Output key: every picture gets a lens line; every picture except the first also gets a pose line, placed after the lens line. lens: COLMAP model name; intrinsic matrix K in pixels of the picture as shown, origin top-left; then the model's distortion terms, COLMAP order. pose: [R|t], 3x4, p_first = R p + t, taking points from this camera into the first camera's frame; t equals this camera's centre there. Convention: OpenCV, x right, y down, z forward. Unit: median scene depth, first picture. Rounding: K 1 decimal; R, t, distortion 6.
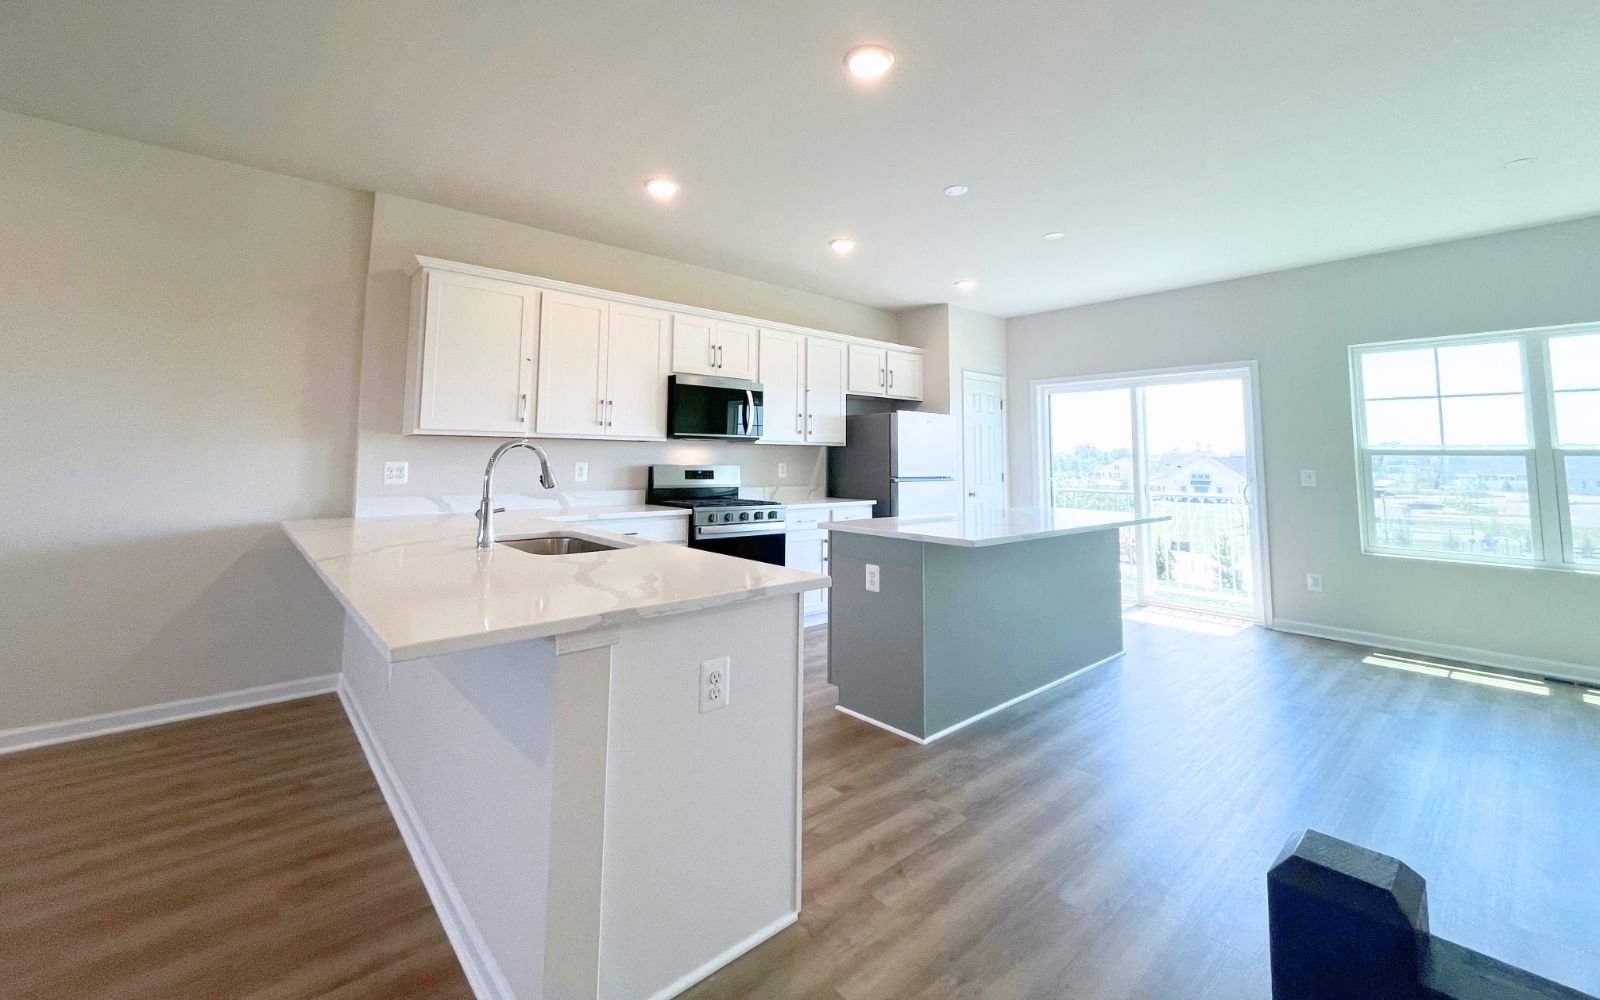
lens RADIAL K [[653.2, 0, 805.6], [0, 653.2, 413.3], [0, 0, 1]] dist [-0.010254, -0.000371]
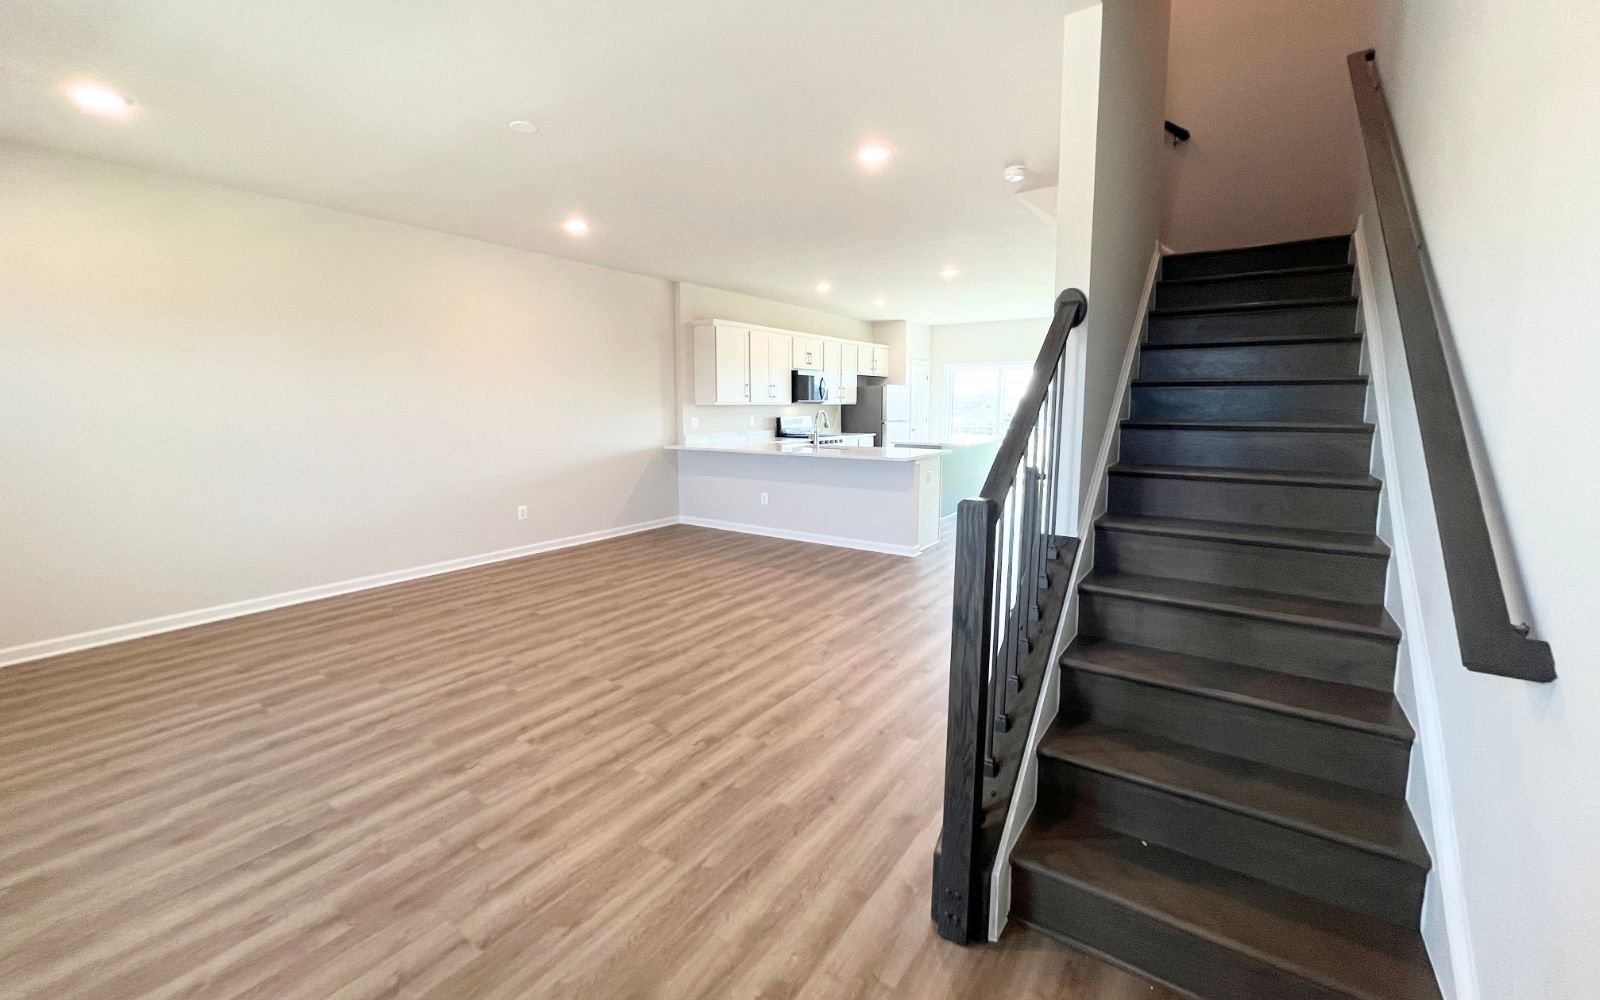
lens RADIAL K [[653.2, 0, 799.7], [0, 653.2, 491.1], [0, 0, 1]] dist [-0.010254, -0.000371]
pose [[0.971789, -0.043845, 0.231740, -0.611681], [-0.002564, 0.980547, 0.196269, -0.080972], [-0.235837, -0.191327, 0.952772, -0.853051]]
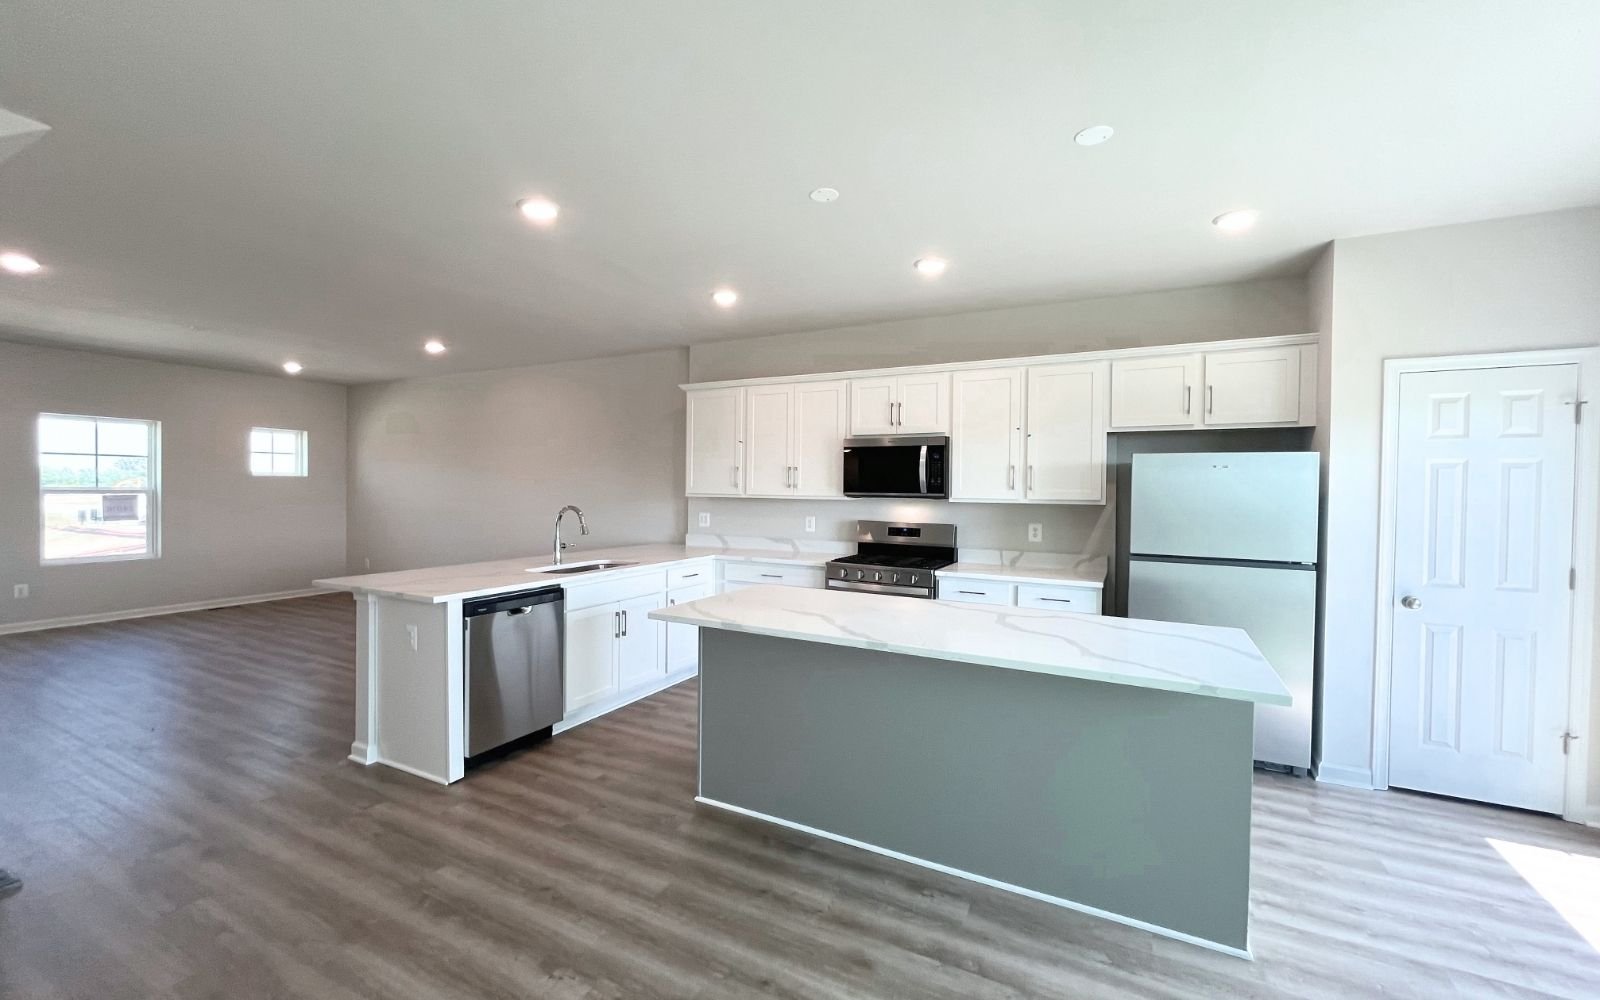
lens RADIAL K [[653.2, 0, 788.3], [0, 653.2, 509.9], [0, 0, 1]] dist [-0.010254, -0.000371]
pose [[0.347866, 0.027487, -0.937141, 0.733009], [0.059344, 0.996920, 0.051269, -0.002652], [0.935664, -0.073448, 0.345164, 0.492693]]
